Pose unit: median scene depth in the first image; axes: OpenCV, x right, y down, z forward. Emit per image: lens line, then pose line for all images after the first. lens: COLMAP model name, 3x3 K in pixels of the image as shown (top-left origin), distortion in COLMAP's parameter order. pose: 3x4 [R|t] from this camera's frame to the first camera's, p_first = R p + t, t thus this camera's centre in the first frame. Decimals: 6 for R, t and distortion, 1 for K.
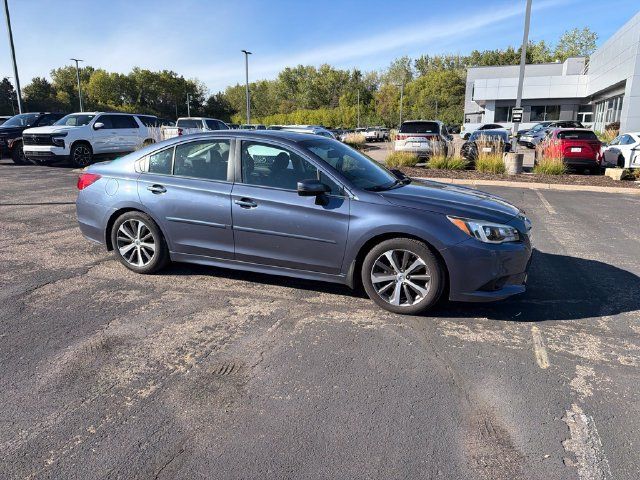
lens RADIAL K [[447.7, 0, 321.5], [0, 447.7, 243.7], [0, 0, 1]] dist [0.060632, -0.080028]
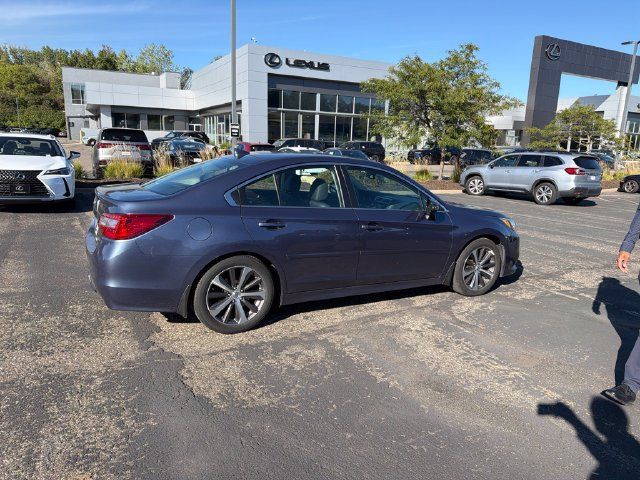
lens RADIAL K [[447.7, 0, 321.5], [0, 447.7, 243.7], [0, 0, 1]] dist [0.060632, -0.080028]
pose [[0.652212, -0.141953, 0.744626, -0.245863], [0.149838, 0.987070, 0.056929, -0.031307], [-0.743080, 0.074444, 0.665049, 0.101011]]
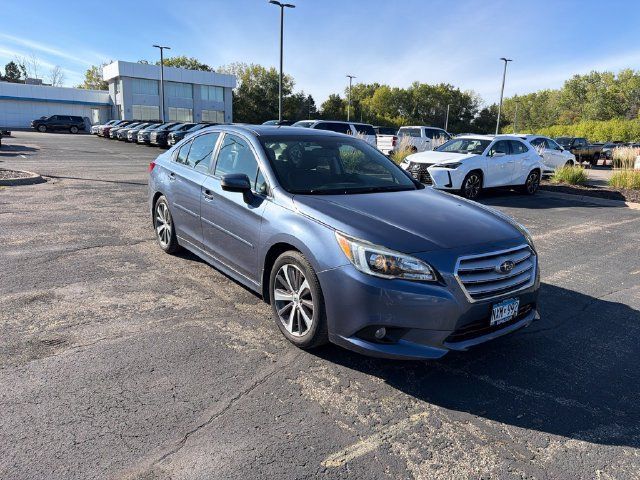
lens RADIAL K [[449.2, 0, 322.5], [0, 449.2, 239.1], [0, 0, 1]] dist [0.041439, -0.052062]
pose [[0.841464, 0.143088, -0.521023, 0.140276], [-0.160945, 0.986901, 0.011101, -0.011317], [0.515786, 0.074515, 0.853471, 0.070935]]
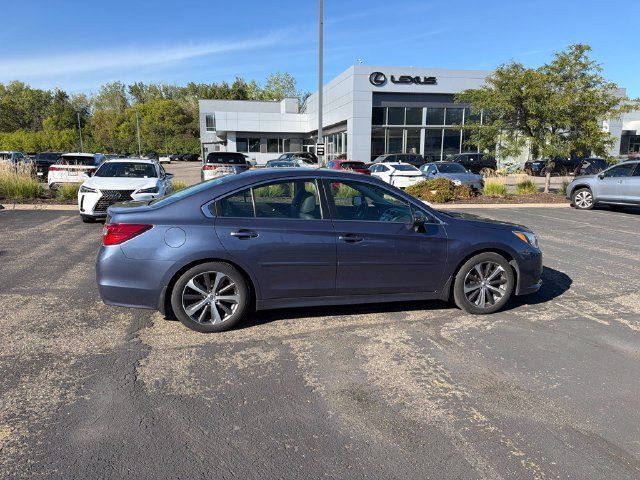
lens RADIAL K [[446.4, 0, 319.8], [0, 446.4, 245.9], [0, 0, 1]] dist [0.060757, -0.080592]
pose [[0.827949, -0.107096, 0.550483, -0.195031], [0.135960, 0.990645, -0.011760, -0.017264], [-0.544073, 0.084580, 0.834764, 0.044223]]
